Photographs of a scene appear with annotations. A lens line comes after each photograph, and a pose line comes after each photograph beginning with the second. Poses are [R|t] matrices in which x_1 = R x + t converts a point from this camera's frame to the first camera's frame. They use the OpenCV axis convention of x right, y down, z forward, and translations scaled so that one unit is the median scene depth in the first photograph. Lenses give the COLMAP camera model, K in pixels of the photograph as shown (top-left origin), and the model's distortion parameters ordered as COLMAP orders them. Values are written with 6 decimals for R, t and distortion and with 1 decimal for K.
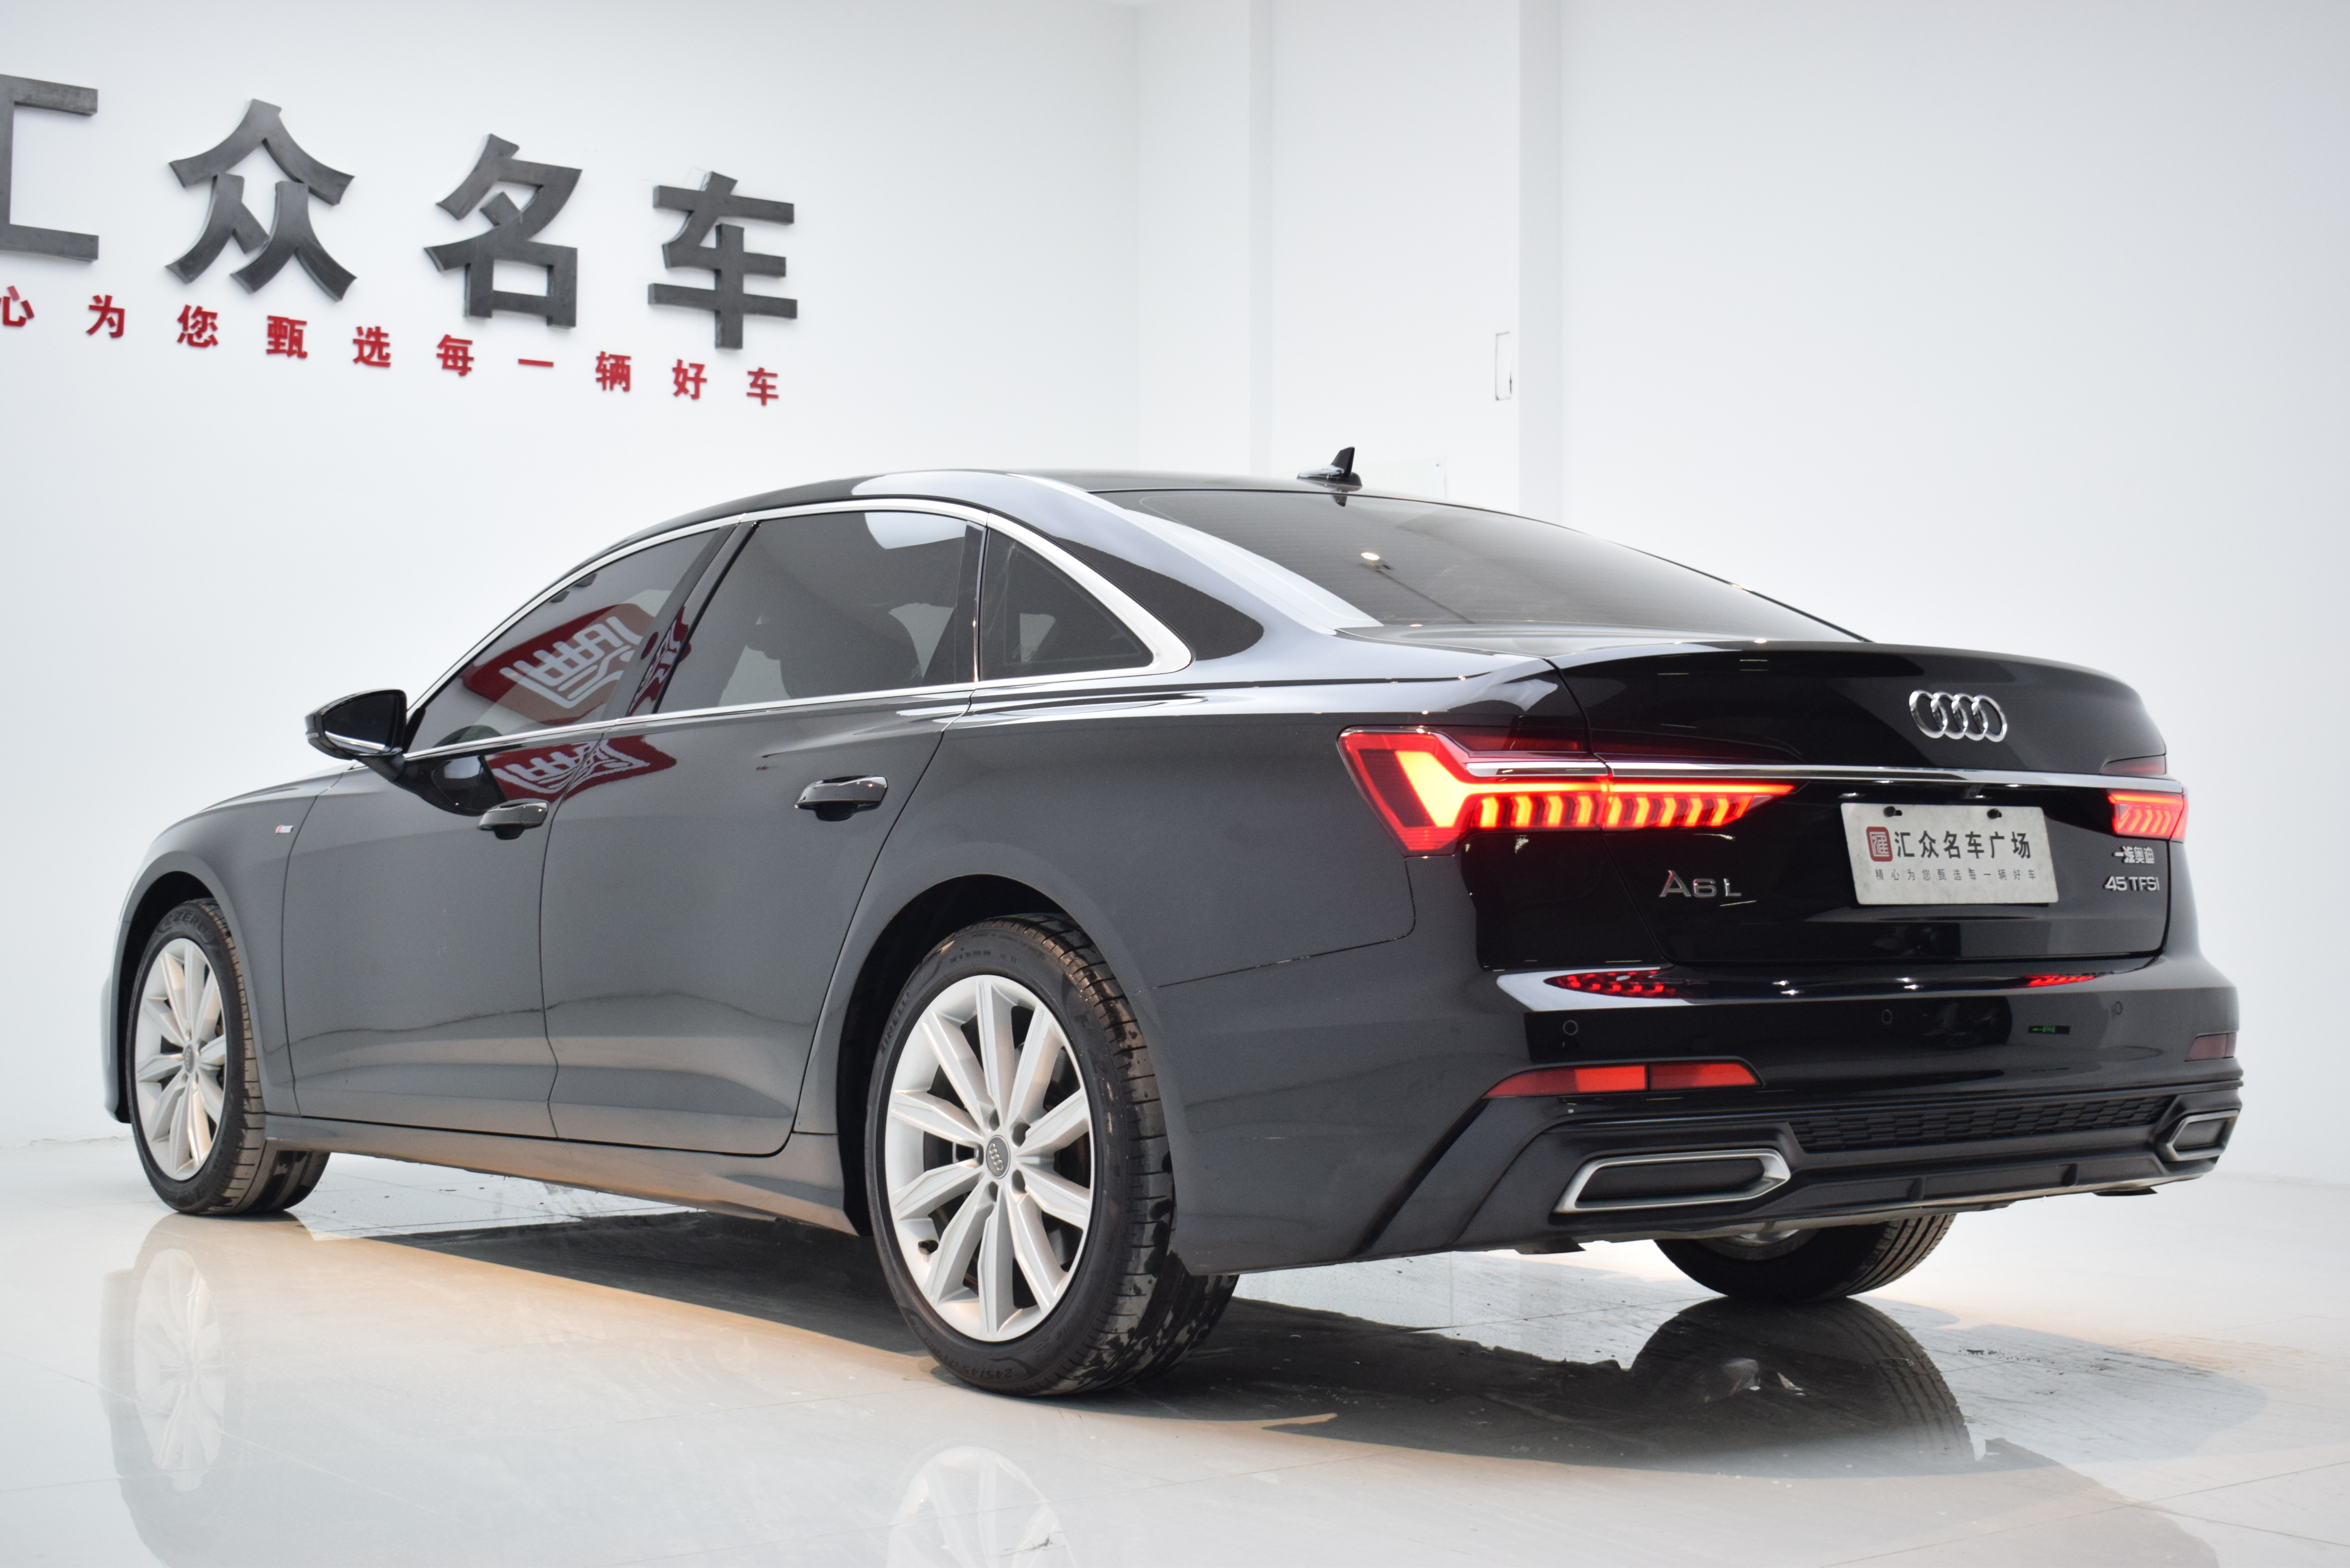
lens RADIAL K [[3199.3, 0, 1175.0], [0, 3199.3, 784.0], [0, 0, 1]] dist [-0.074876, 0.067324]
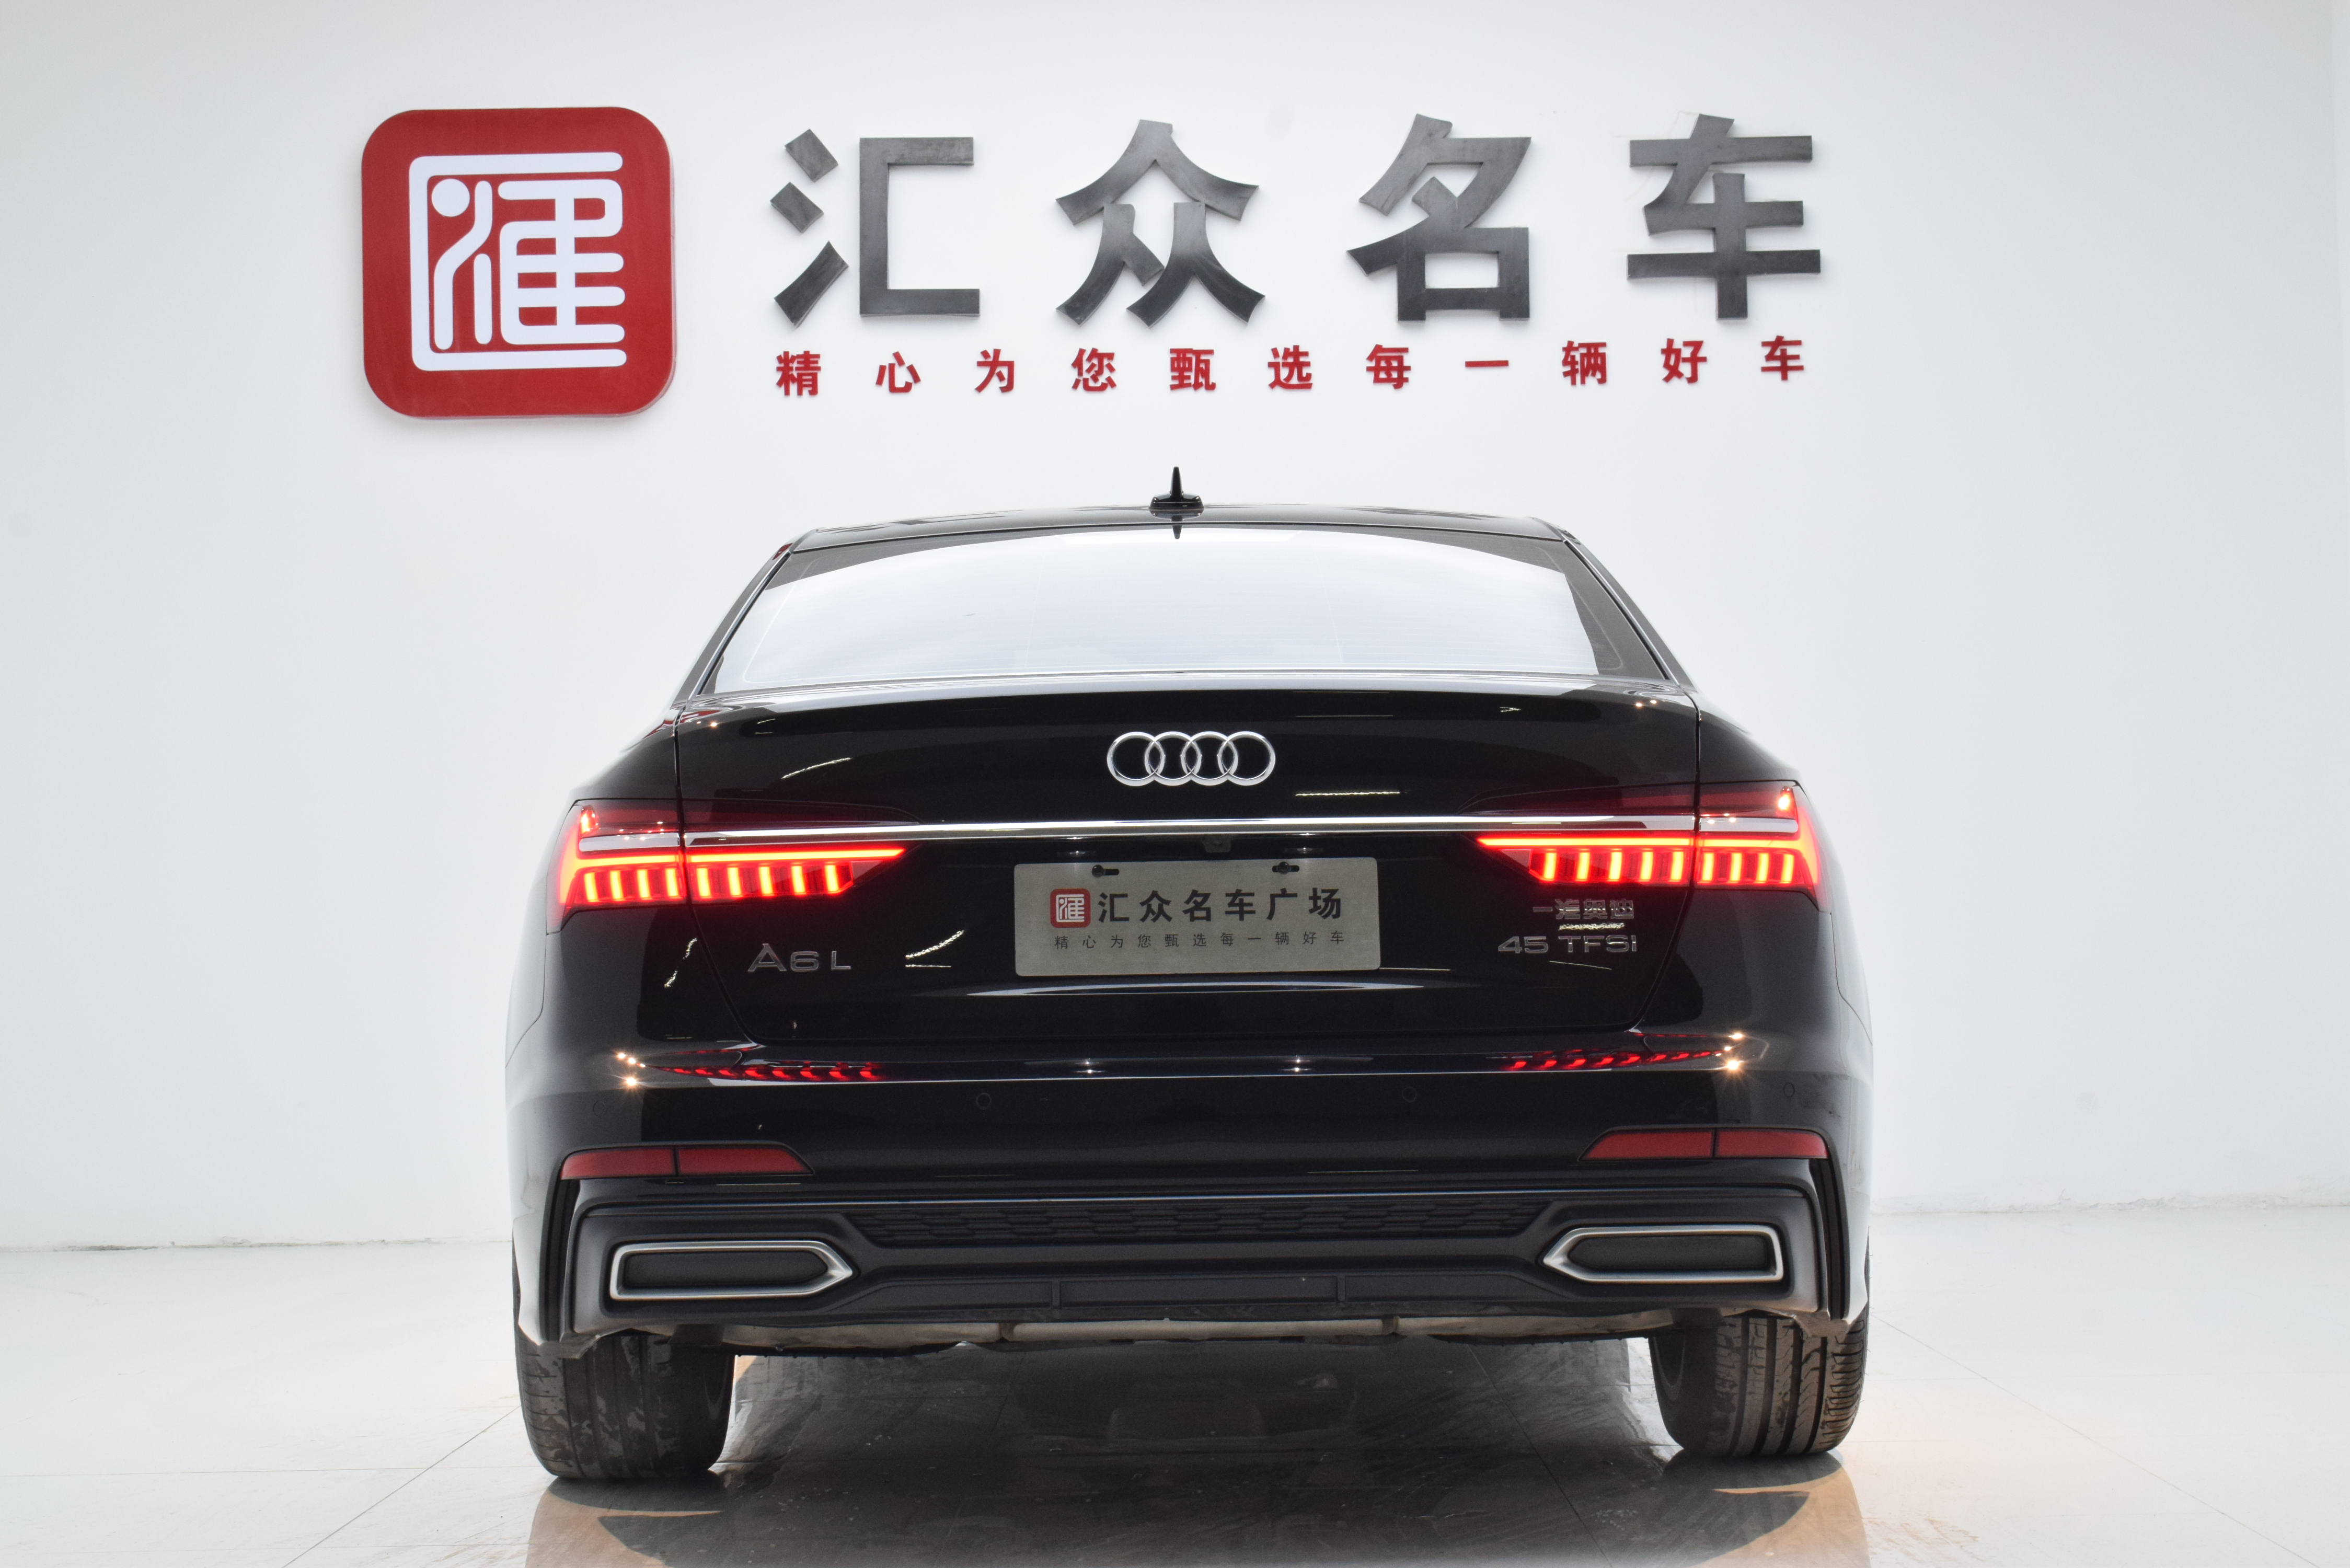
lens RADIAL K [[4058.0, 0, 1175.0], [0, 4058.0, 784.0], [0, 0, 1]] dist [0.000888, -0.128038]
pose [[0.783851, -0.039695, -0.619680, 0.440352], [0.035278, 0.999190, -0.019381, 0.003418], [0.619947, -0.006669, 0.784616, 0.063045]]
